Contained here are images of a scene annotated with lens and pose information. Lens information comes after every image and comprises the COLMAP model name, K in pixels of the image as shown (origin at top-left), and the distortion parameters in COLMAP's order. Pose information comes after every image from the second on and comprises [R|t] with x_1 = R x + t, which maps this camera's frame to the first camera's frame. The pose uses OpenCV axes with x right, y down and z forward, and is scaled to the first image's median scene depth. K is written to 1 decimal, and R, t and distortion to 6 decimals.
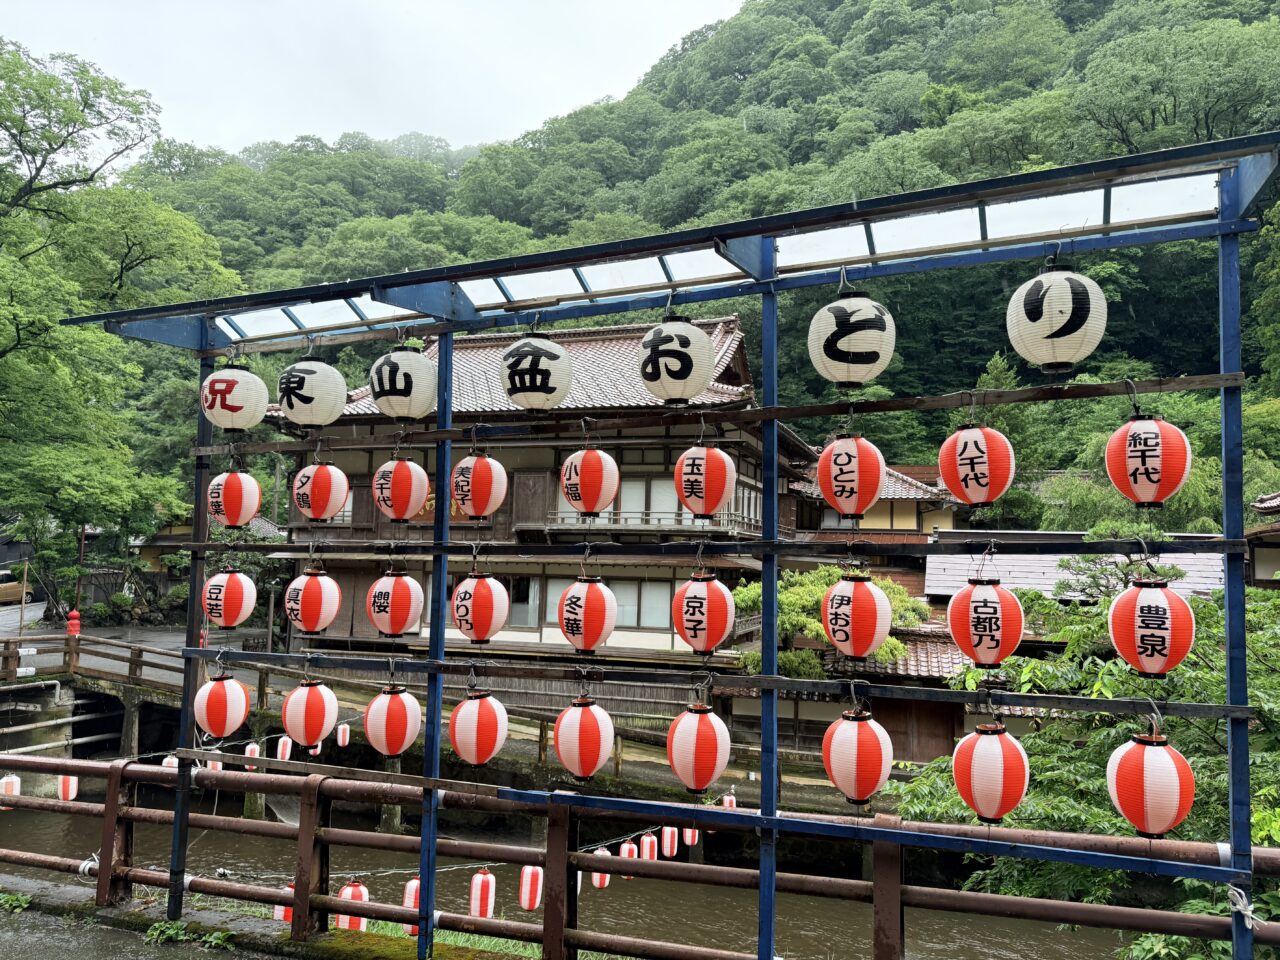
lens RADIAL K [[893.3, 0, 645.6], [0, 893.3, 505.5], [0, 0, 1]] dist [0.089446, -0.115023]
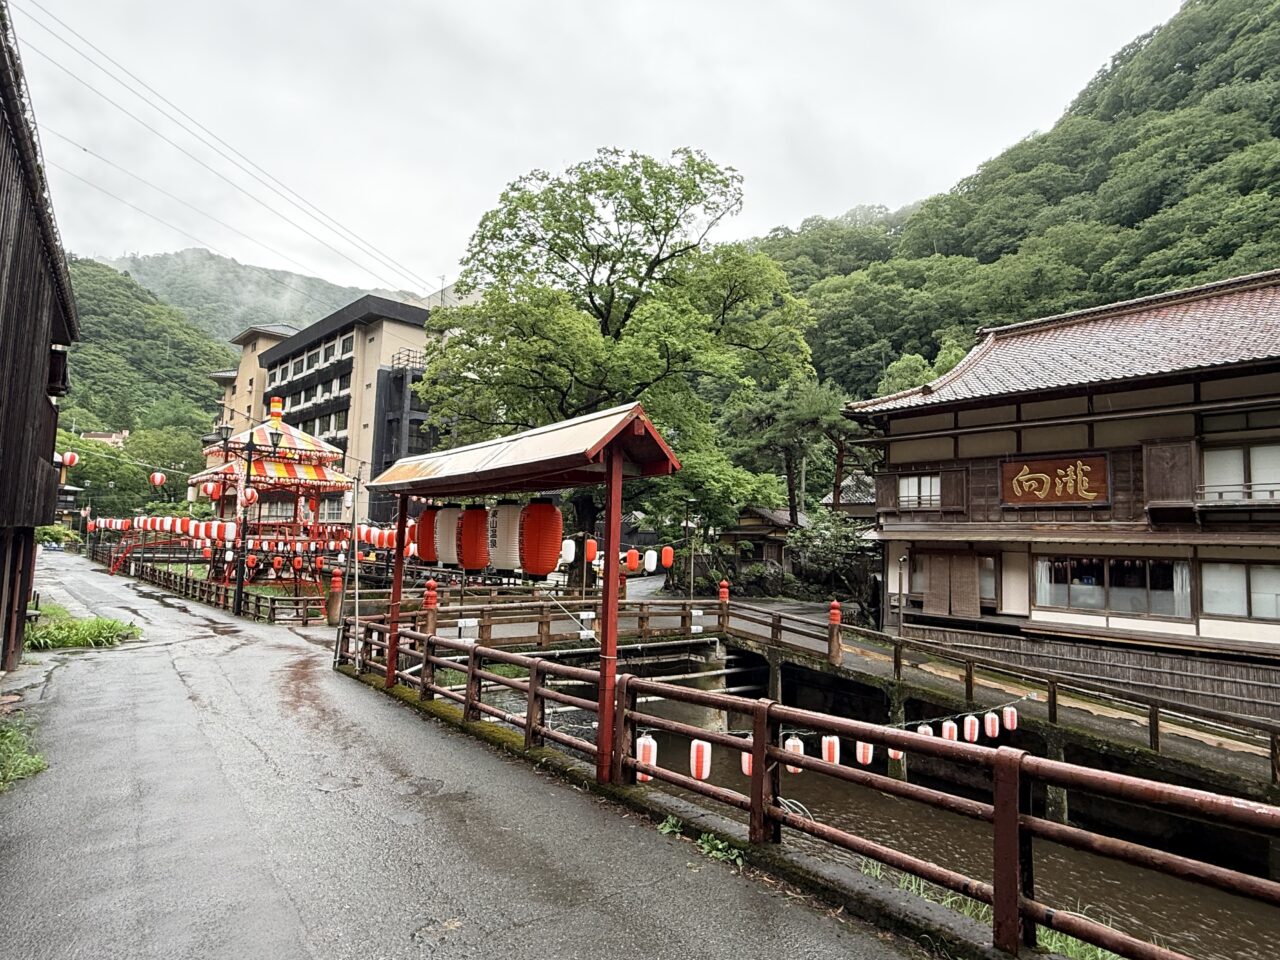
lens RADIAL K [[712.9, 0, 639.1], [0, 712.9, 494.9], [0, 0, 1]] dist [0.031901, -0.000235]
pose [[0.860647, -0.033096, -0.508125, -0.118796], [0.020741, 0.999336, -0.029959, 0.013875], [0.508779, 0.015245, 0.860762, 0.061565]]
